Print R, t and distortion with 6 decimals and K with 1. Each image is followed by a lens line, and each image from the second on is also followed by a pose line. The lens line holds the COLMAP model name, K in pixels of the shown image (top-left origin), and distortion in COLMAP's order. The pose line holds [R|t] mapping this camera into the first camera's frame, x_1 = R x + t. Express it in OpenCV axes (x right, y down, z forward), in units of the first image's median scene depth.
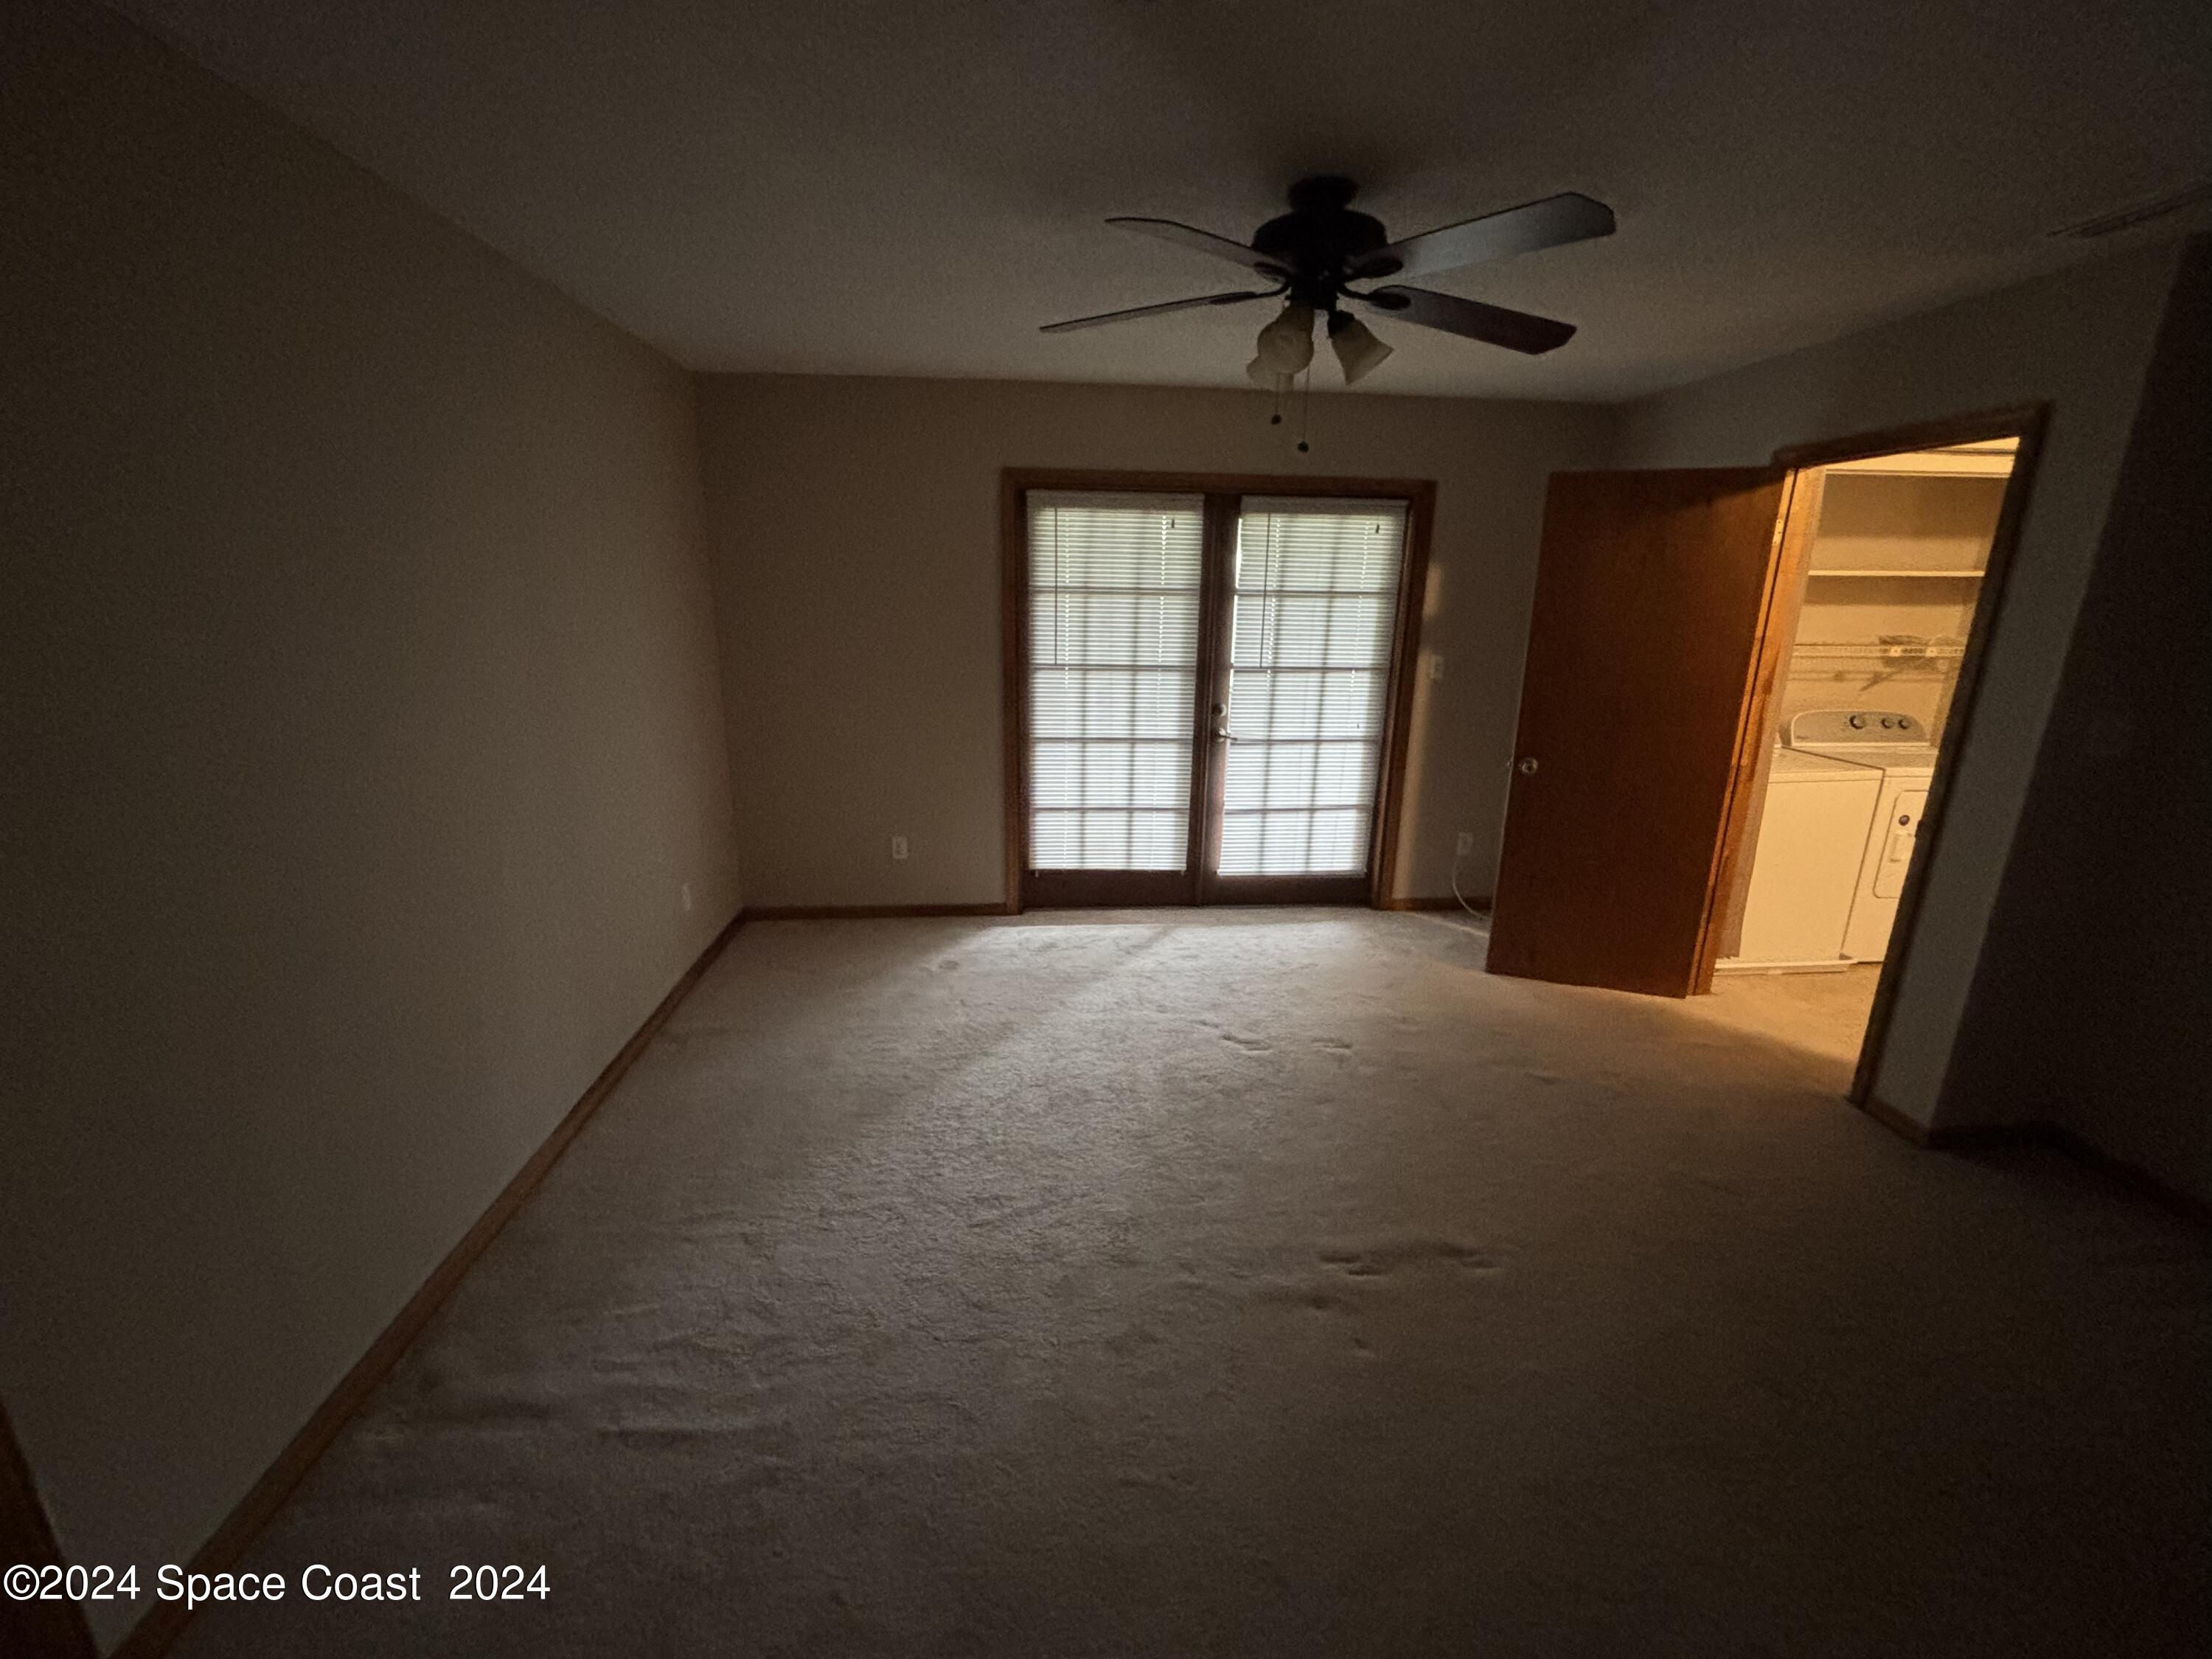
lens RADIAL K [[930.9, 0, 1110.7], [0, 930.9, 839.8], [0, 0, 1]] dist [0.020387, 0.000050]
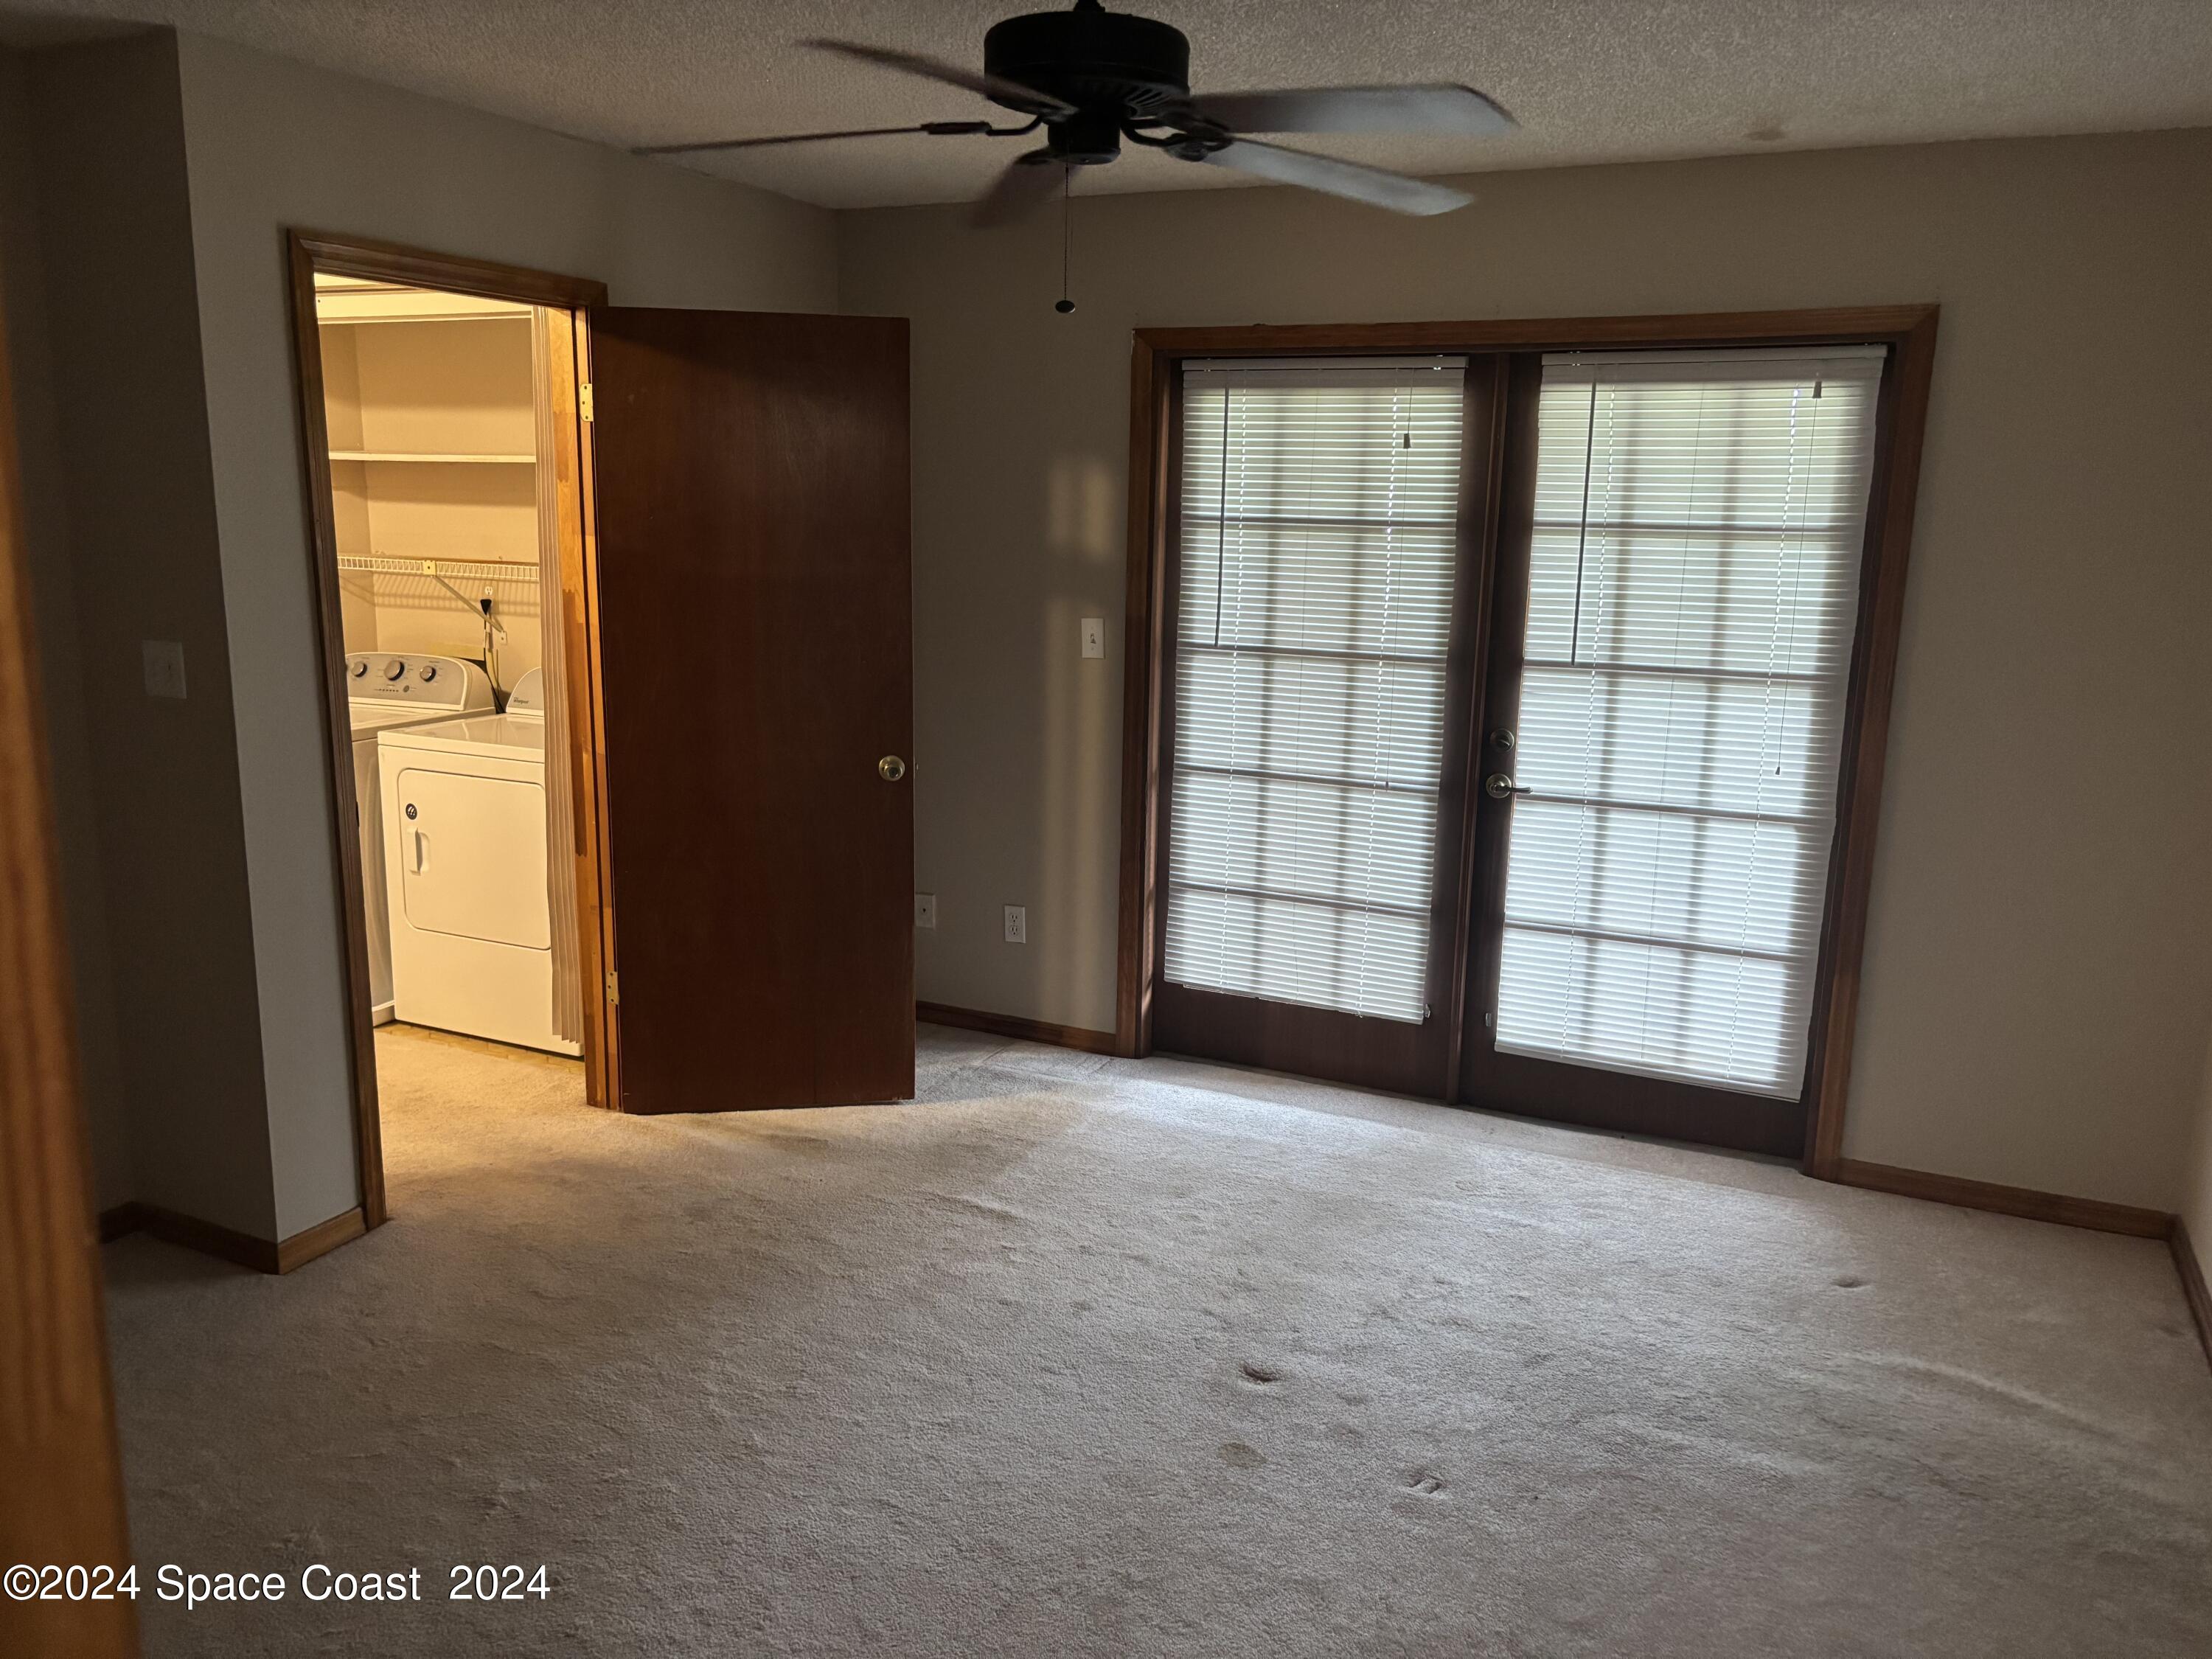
lens RADIAL K [[1681.5, 0, 1115.2], [0, 1681.5, 838.8], [0, 0, 1]] dist [0.070565, -0.069539]
pose [[0.860977, 0.098996, -0.498917, 0.429710], [-0.141194, 0.988844, -0.047450, -0.004133], [0.488653, 0.111298, 0.865350, 0.045991]]
